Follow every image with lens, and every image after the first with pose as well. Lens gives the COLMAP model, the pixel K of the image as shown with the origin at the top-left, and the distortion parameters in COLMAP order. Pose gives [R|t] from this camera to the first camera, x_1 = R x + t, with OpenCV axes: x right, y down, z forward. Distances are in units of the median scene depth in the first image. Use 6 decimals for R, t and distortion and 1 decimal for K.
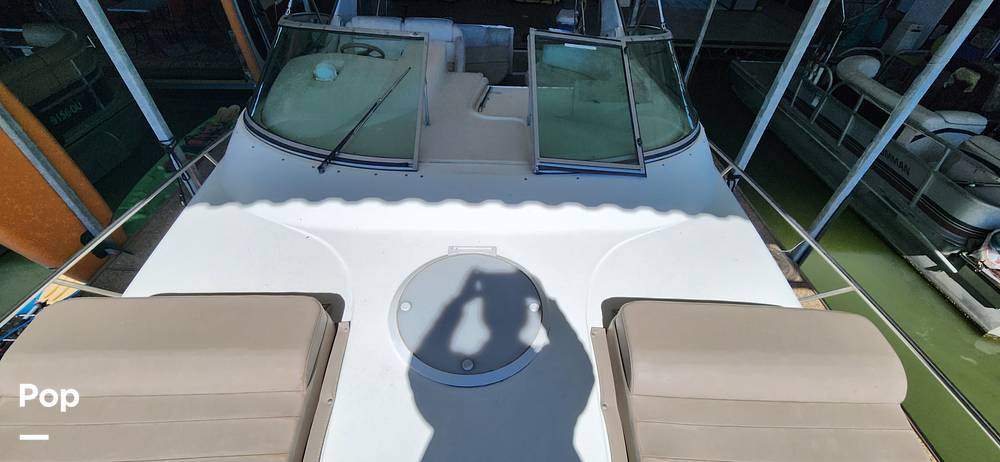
lens RADIAL K [[428.7, 0, 497.7], [0, 428.7, 211.5], [0, 0, 1]] dist [-0.001371, -0.000446]
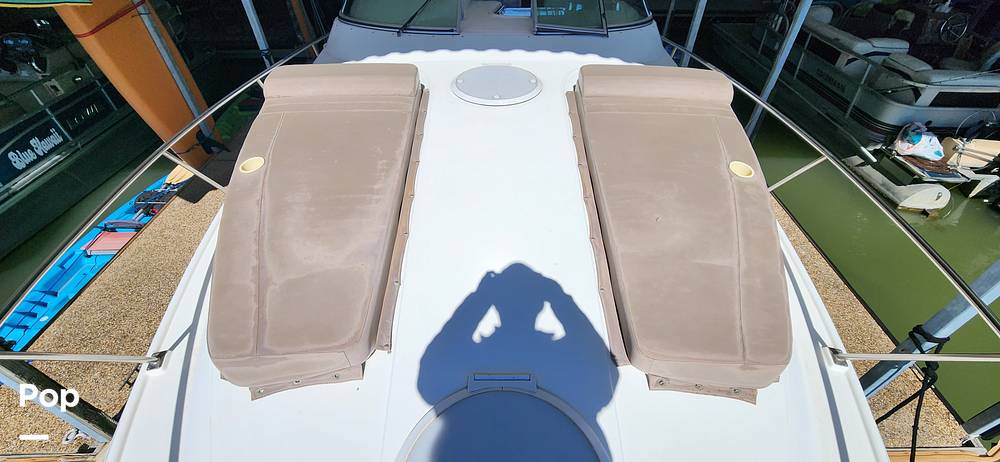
lens RADIAL K [[426.8, 0, 513.4], [0, 426.8, 230.8], [0, 0, 1]] dist [0.032061, 0.000150]
pose [[0.999819, -0.018953, -0.001637, -0.001818], [0.018965, 0.999790, 0.007779, 0.301970], [0.001489, -0.007808, 0.999968, -0.280480]]
